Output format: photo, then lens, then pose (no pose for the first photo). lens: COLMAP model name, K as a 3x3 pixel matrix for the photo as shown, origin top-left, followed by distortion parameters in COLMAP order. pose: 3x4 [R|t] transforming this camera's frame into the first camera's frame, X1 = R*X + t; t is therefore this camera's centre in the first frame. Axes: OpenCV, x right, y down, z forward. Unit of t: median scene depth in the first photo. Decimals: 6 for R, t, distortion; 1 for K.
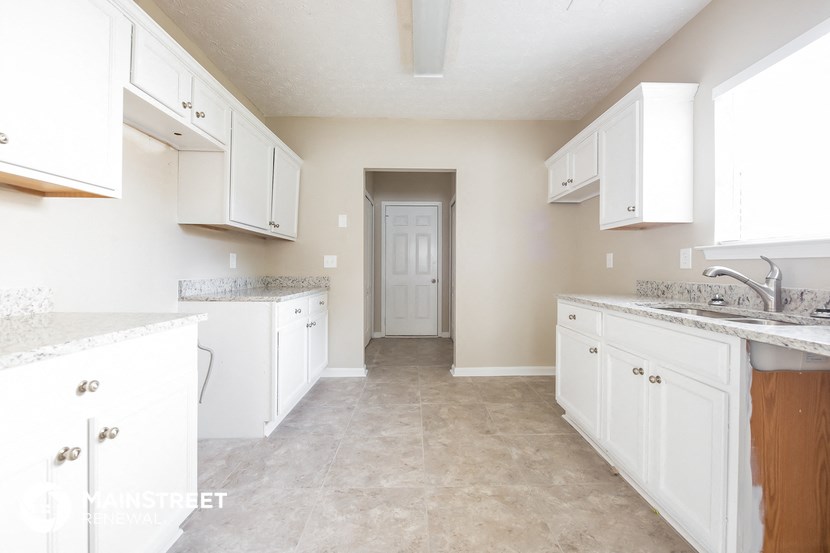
lens RADIAL K [[333.5, 0, 423.3], [0, 333.5, 268.2], [0, 0, 1]] dist [-0.001302, -0.000390]
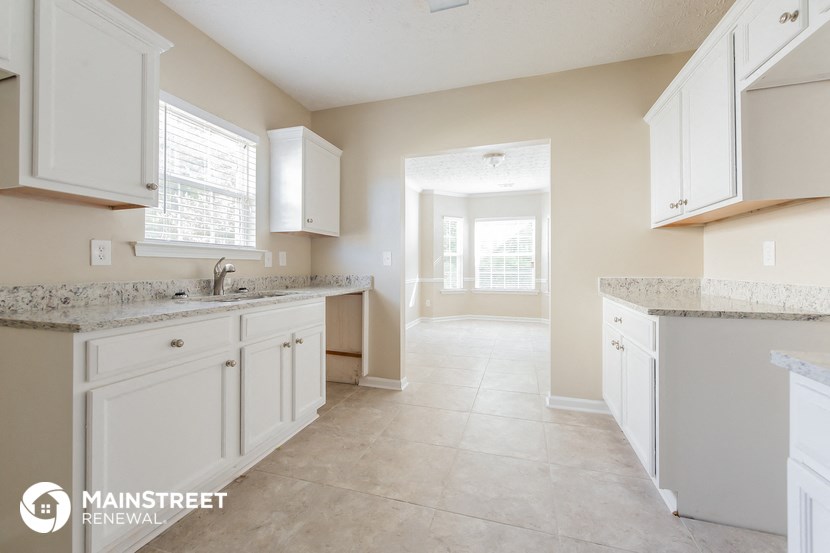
lens RADIAL K [[351.6, 0, 419.6], [0, 351.6, 263.5], [0, 0, 1]] dist [0.013403, -0.000057]
pose [[-0.947630, -0.002794, 0.319358, -0.223913], [-0.005066, 0.999967, -0.006284, -0.001532], [-0.319330, -0.007573, -0.947613, 1.689304]]
